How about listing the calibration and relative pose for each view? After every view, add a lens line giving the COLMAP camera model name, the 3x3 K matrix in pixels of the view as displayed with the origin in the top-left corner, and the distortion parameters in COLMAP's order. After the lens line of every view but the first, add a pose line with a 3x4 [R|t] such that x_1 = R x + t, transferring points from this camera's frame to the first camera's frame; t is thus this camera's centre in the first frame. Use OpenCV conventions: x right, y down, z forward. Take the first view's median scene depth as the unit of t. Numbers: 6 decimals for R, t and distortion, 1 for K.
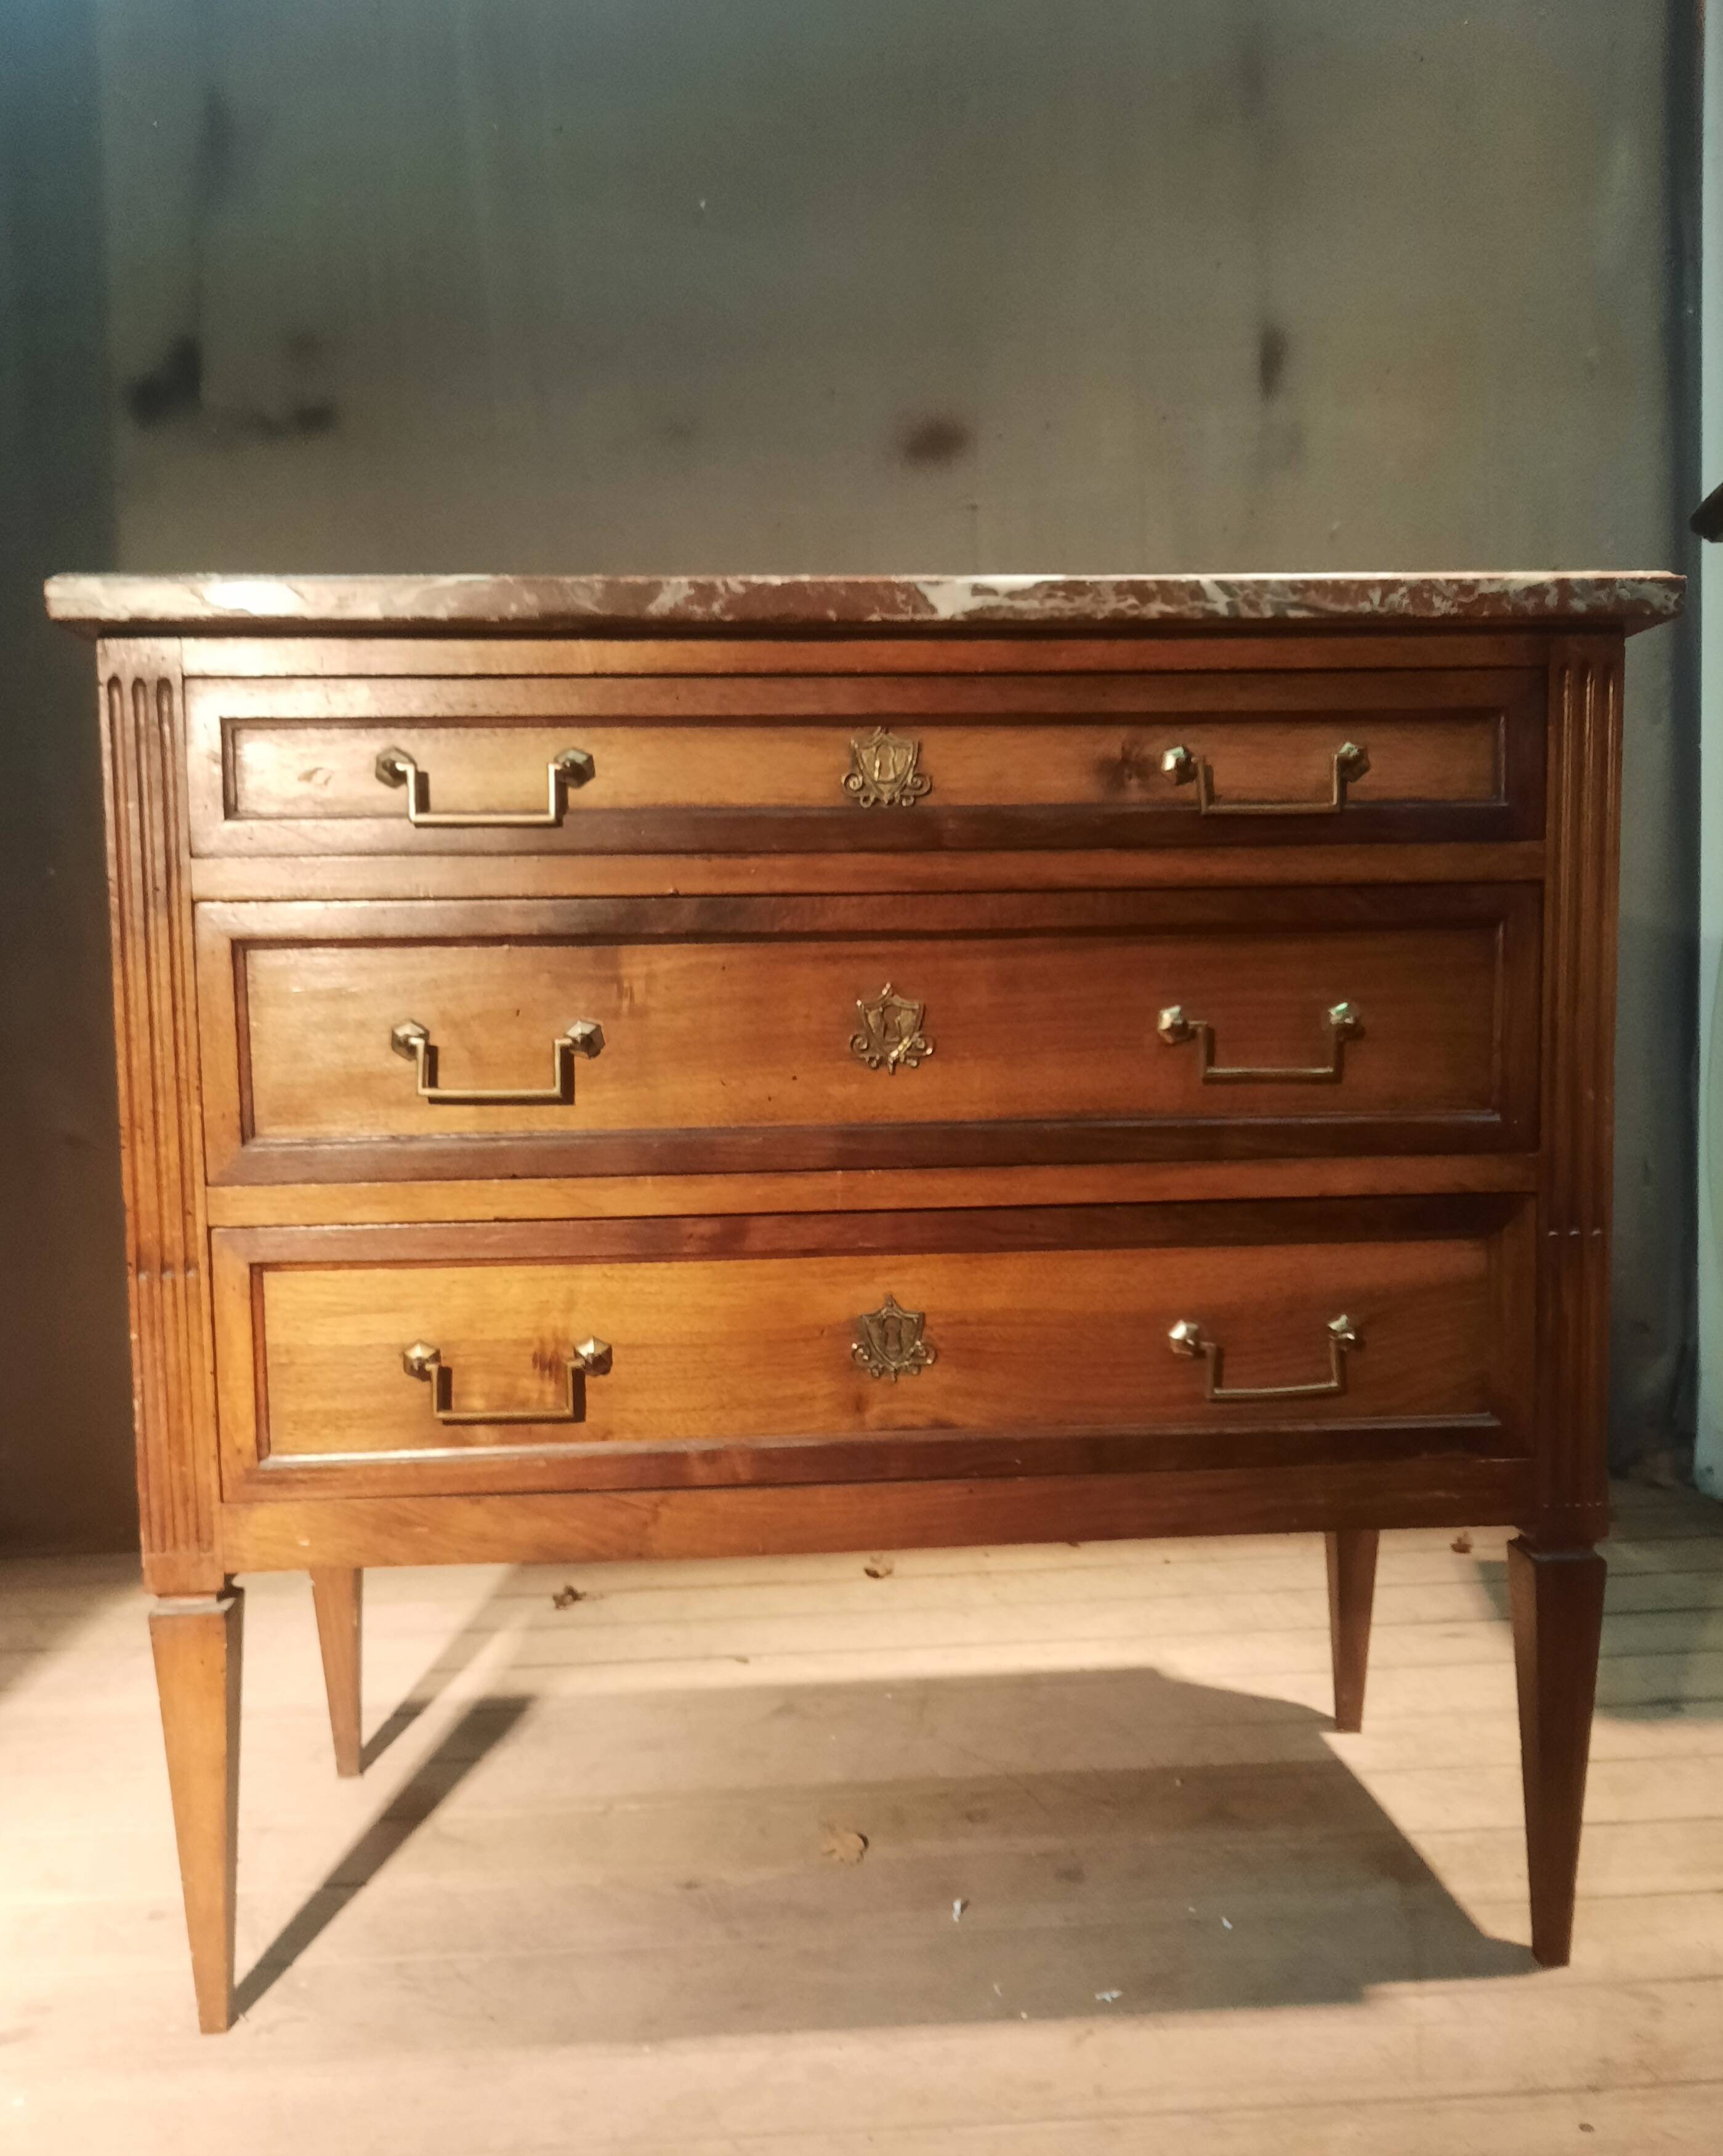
lens RADIAL K [[1845.5, 0, 879.6], [0, 1845.5, 1160.6], [0, 0, 1]] dist [0.037220, -0.037868]
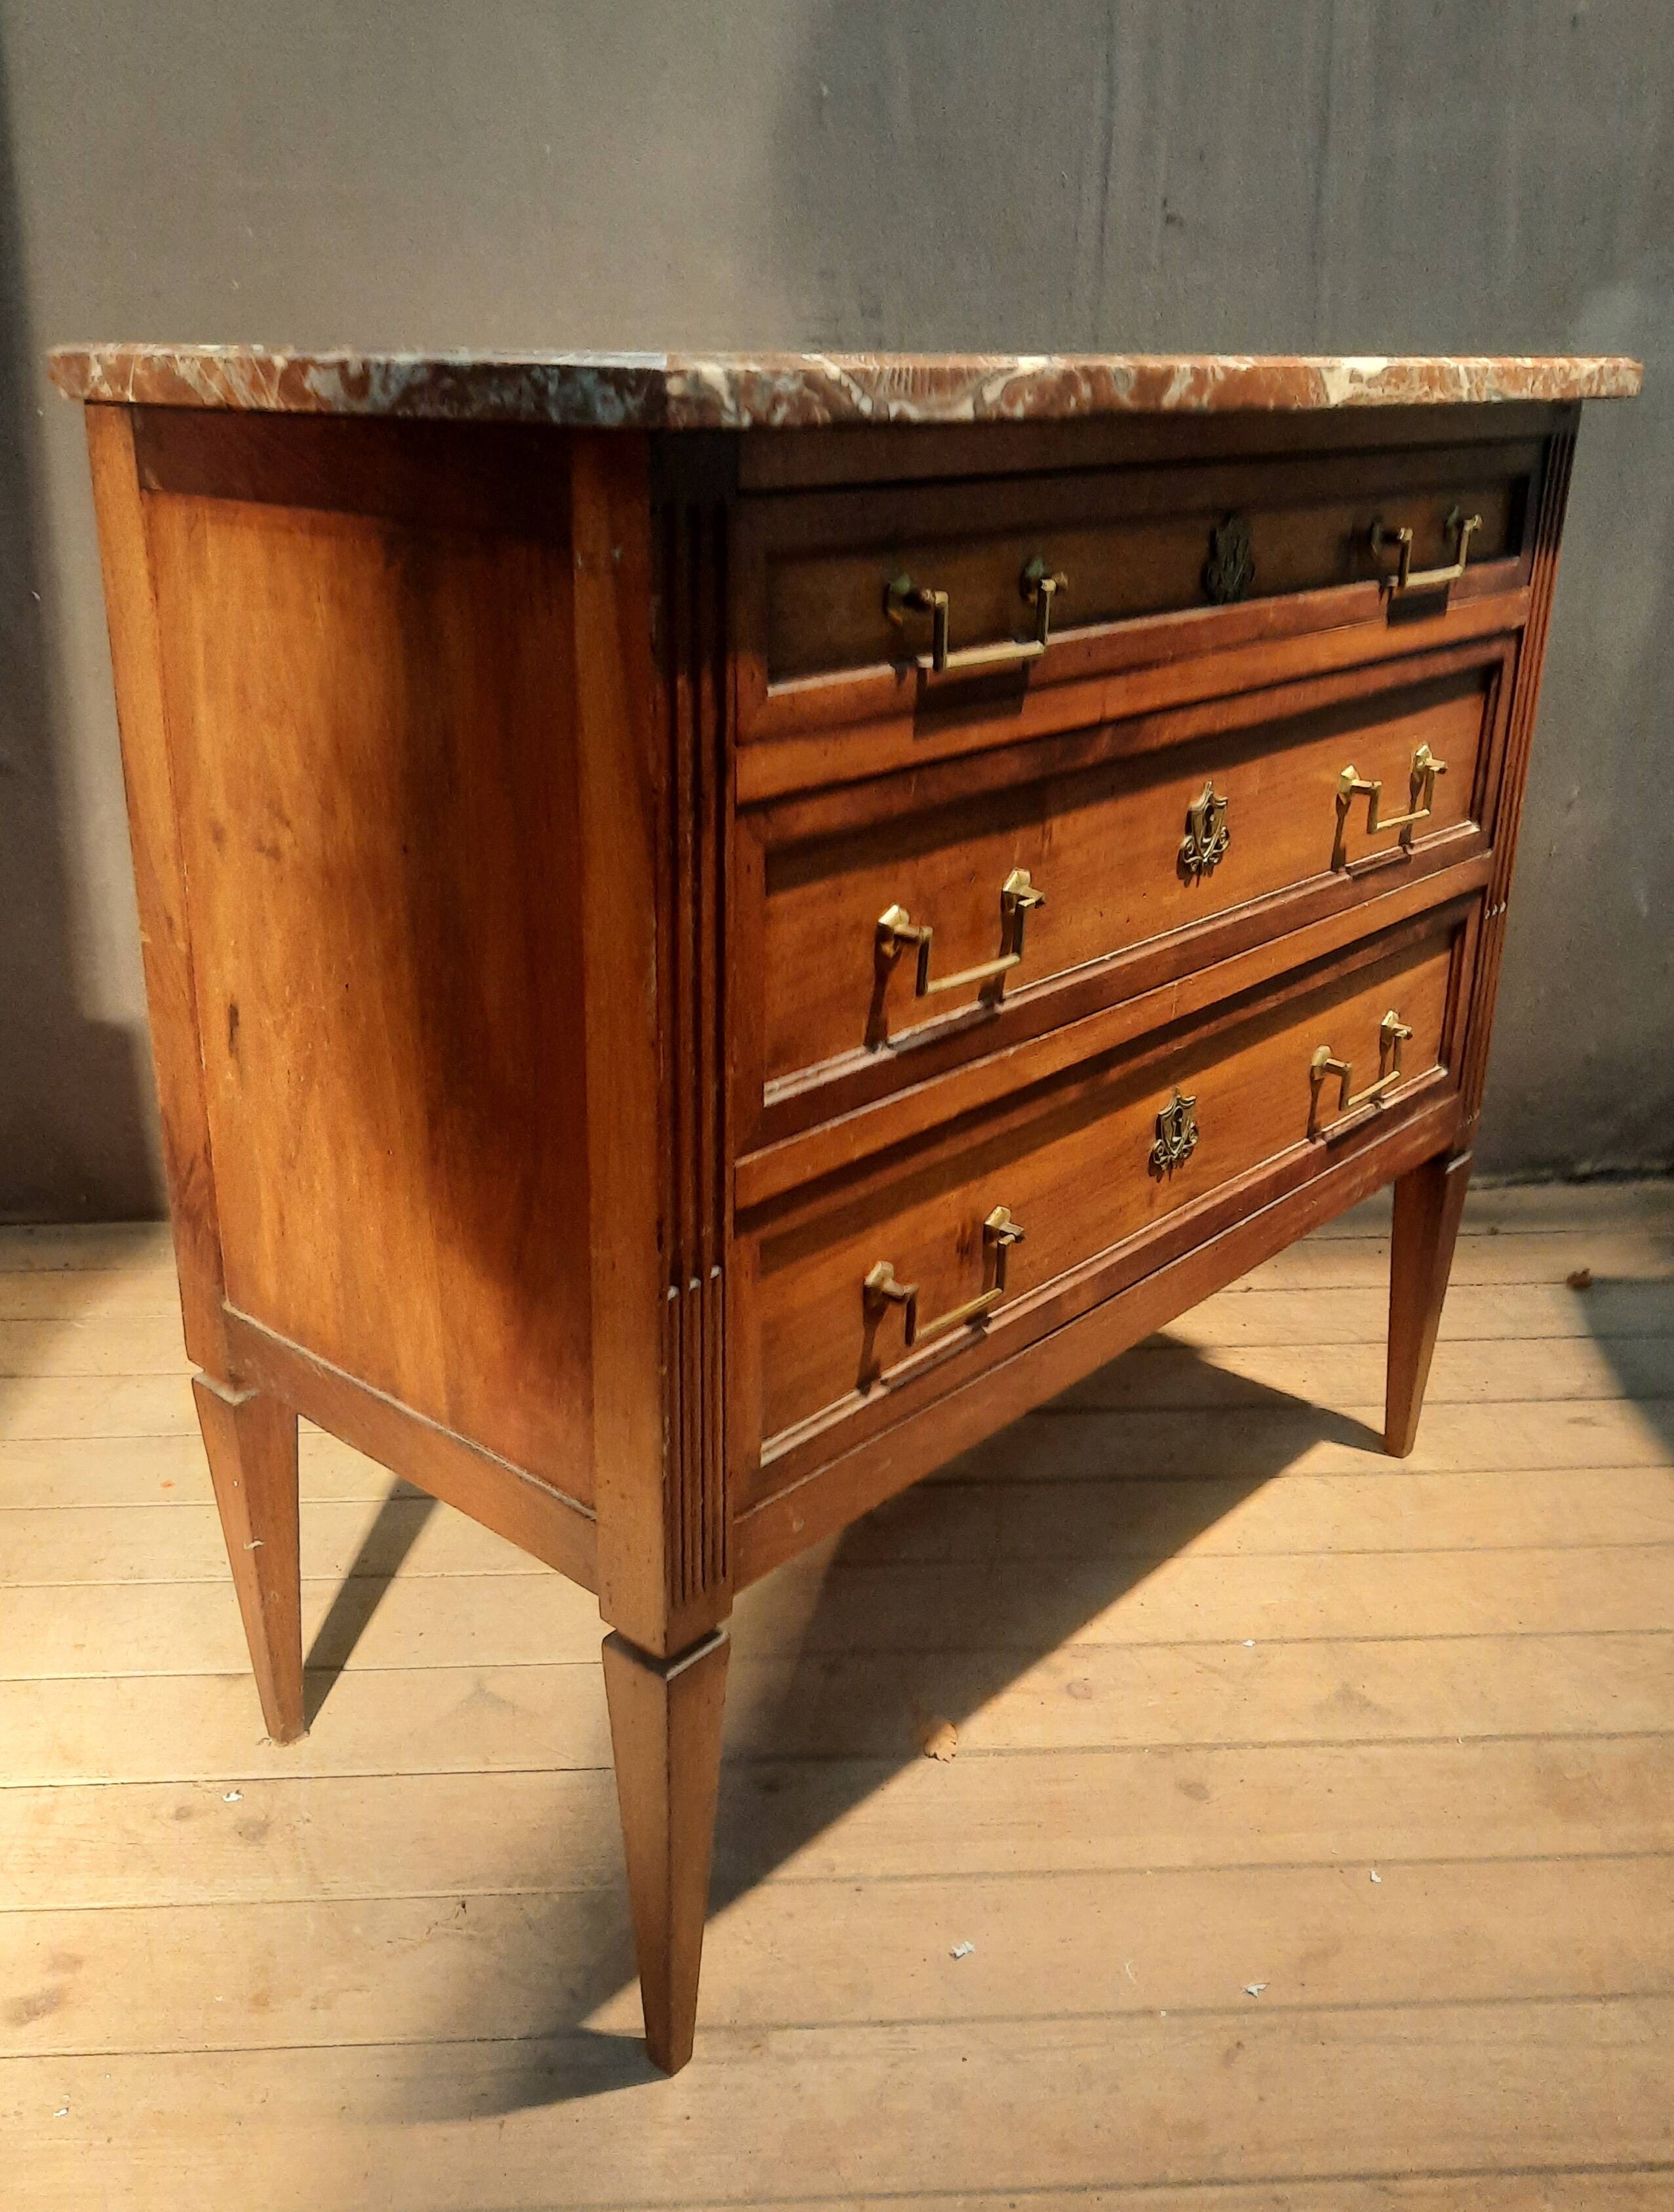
lens RADIAL K [[1918.5, 0, 808.6], [0, 1918.5, 1047.9], [0, 0, 1]] dist [0.028391, 0.002761]
pose [[0.727309, -0.209983, 0.653397, -0.833624], [0.036224, 0.962463, 0.268986, -0.241235], [-0.685353, -0.171967, 0.707614, 0.408863]]
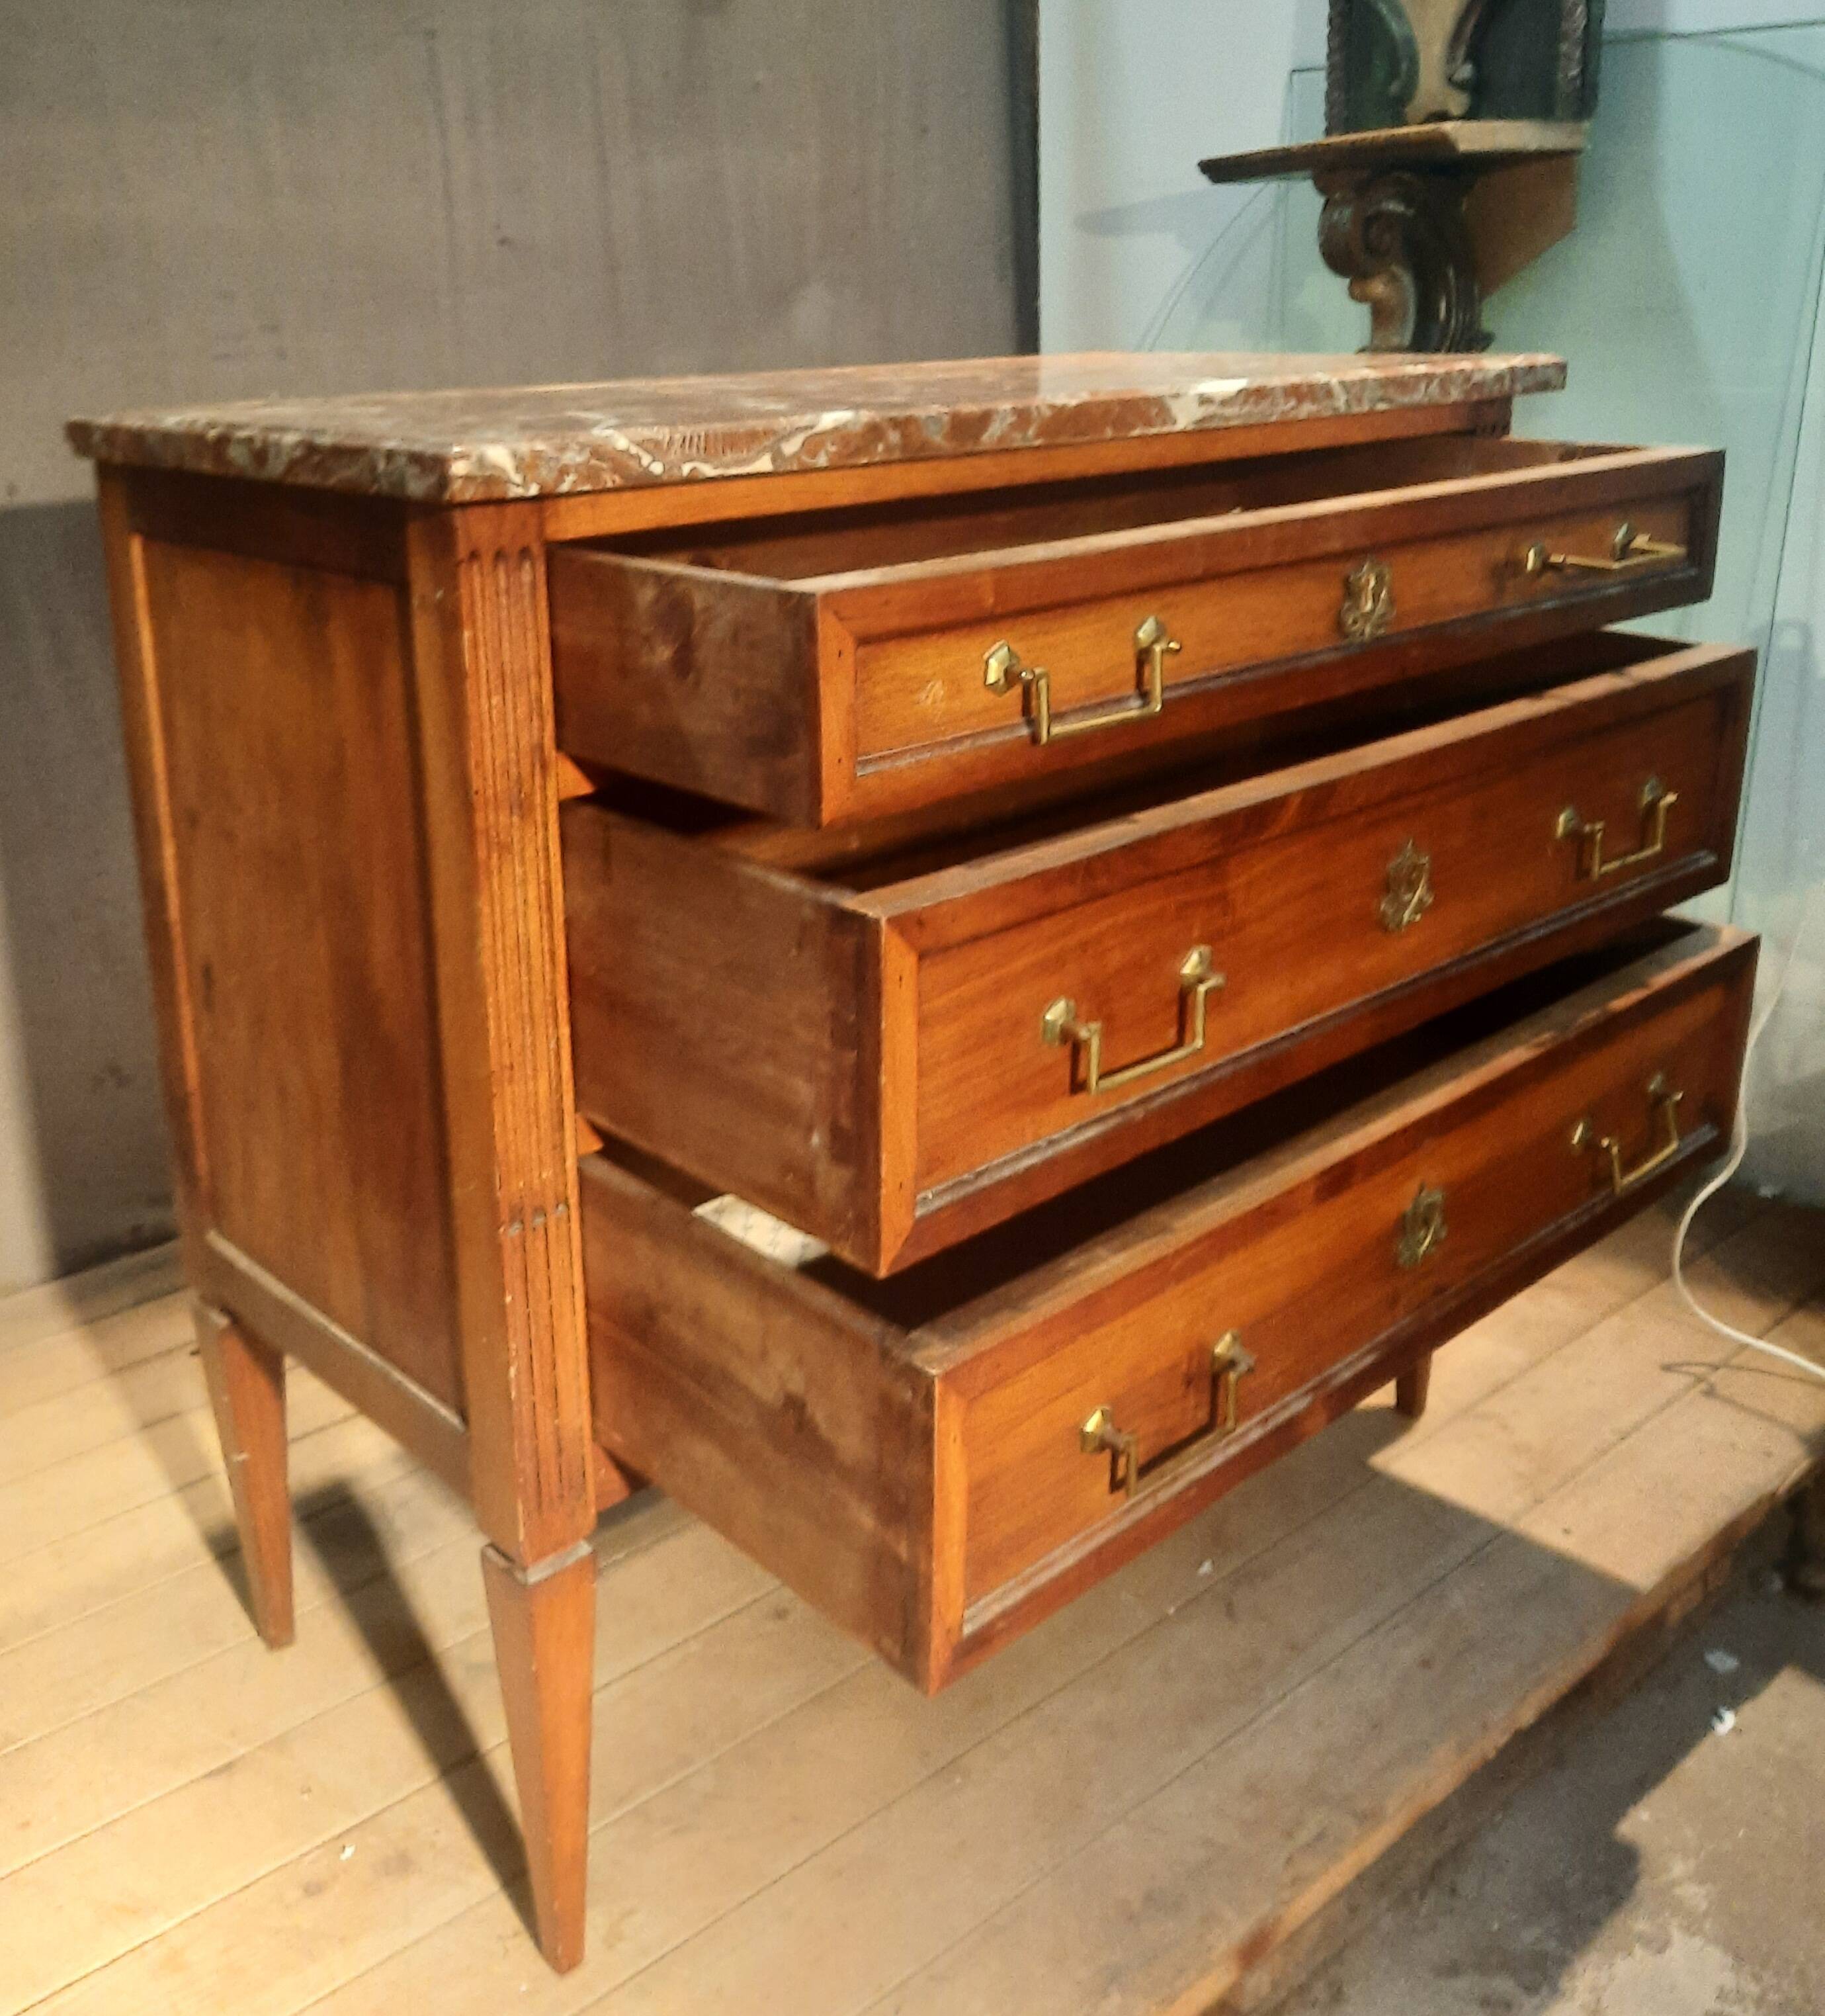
lens RADIAL K [[1954.4, 0, 814.1], [0, 1954.4, 790.4], [0, 0, 1]] dist [0.018273, 0.000000]
pose [[0.807590, -0.148741, 0.570679, -0.757489], [0.061966, 0.983717, 0.168705, -0.278132], [-0.586480, -0.100882, 0.803657, 0.202507]]
